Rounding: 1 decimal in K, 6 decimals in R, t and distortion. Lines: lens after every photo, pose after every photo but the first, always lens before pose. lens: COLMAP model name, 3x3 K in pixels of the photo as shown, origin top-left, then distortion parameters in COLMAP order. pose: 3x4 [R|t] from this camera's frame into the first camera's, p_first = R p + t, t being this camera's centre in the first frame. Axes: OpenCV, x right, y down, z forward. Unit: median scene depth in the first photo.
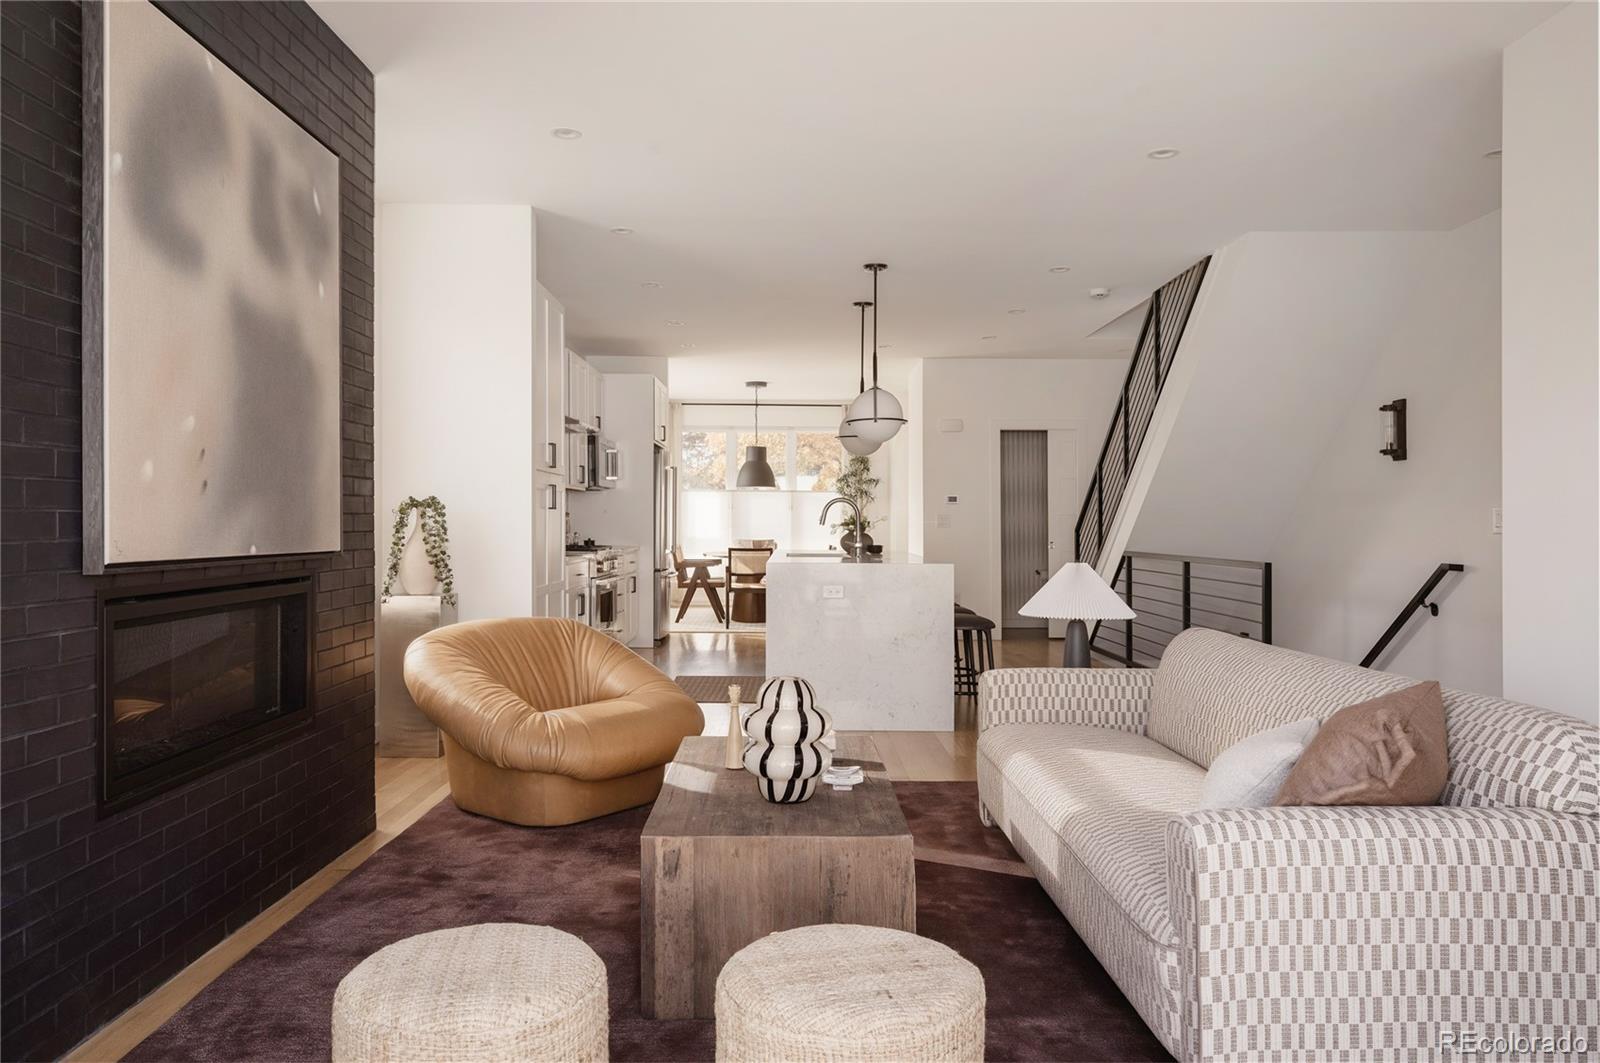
lens RADIAL K [[1135.7, 0, 800.2], [0, 1135.7, 558.1], [0, 0, 1]] dist [-0.005152, -0.000933]
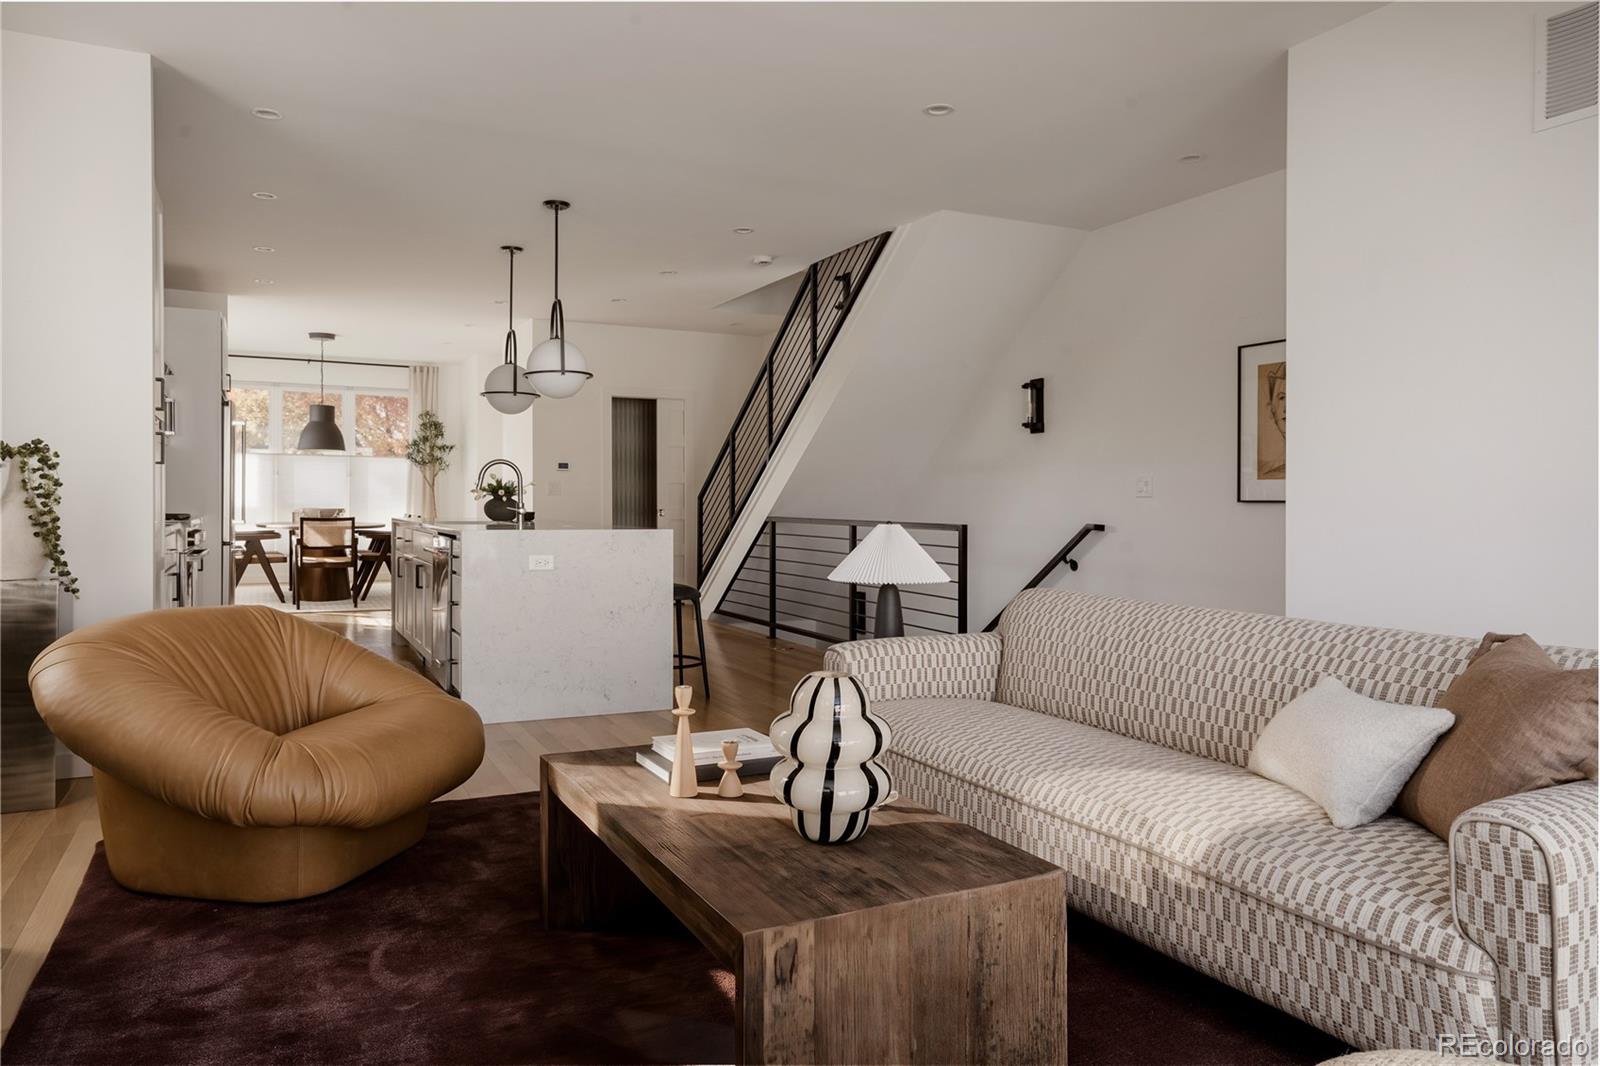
lens RADIAL K [[1057.9, 0, 800.0], [0, 1057.9, 533.0], [0, 0, 1]] dist [0.009216, -0.002386]
pose [[0.899025, -0.012916, 0.437707, -0.141467], [0.010883, 0.999915, 0.007153, 0.002647], [-0.437762, -0.001667, 0.899089, 0.160436]]
